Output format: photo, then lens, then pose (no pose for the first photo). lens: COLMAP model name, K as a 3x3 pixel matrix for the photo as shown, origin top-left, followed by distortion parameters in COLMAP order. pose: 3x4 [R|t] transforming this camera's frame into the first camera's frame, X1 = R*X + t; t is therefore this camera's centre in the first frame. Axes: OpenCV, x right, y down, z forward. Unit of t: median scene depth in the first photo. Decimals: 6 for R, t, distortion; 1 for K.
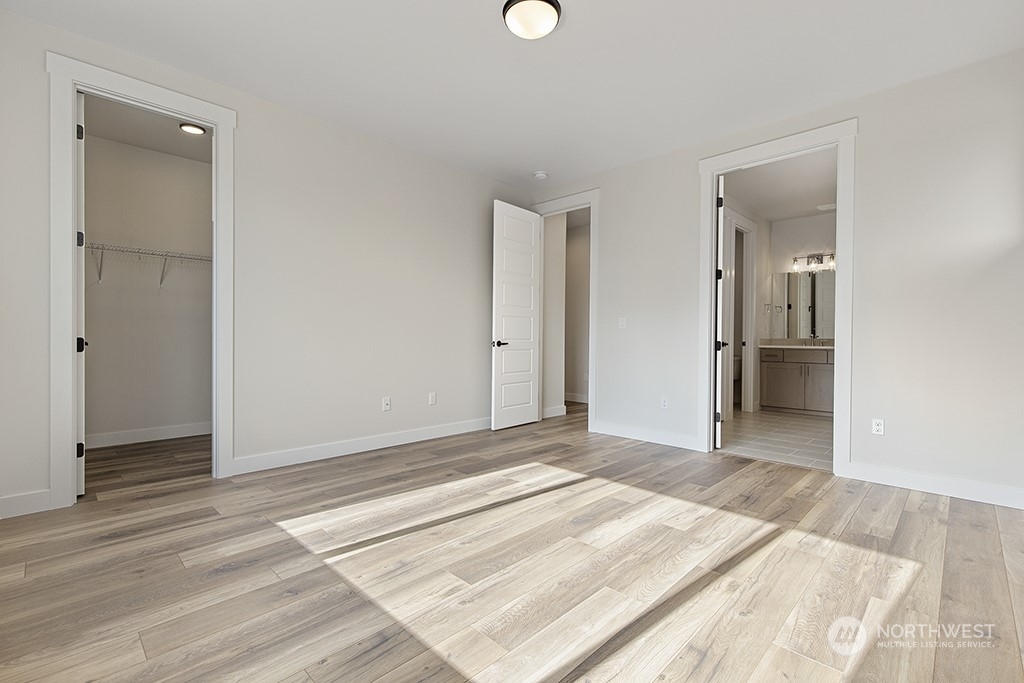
lens RADIAL K [[460.5, 0, 514.2], [0, 460.5, 339.8], [0, 0, 1]] dist [0.000114, 0.000062]
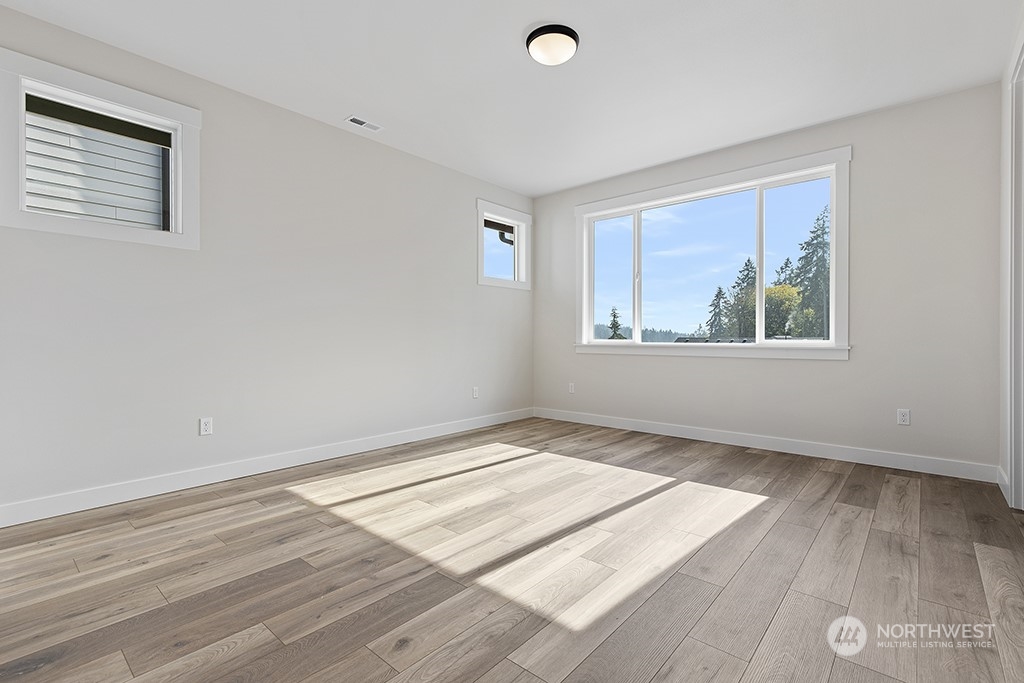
lens RADIAL K [[460.5, 0, 514.0], [0, 460.5, 341.2], [0, 0, 1]] dist [0.000114, 0.000062]
pose [[-0.998453, -0.003620, -0.055493, 0.174951], [-0.004091, 0.999956, 0.008385, -0.003394], [0.055460, 0.008599, -0.998424, 1.999817]]
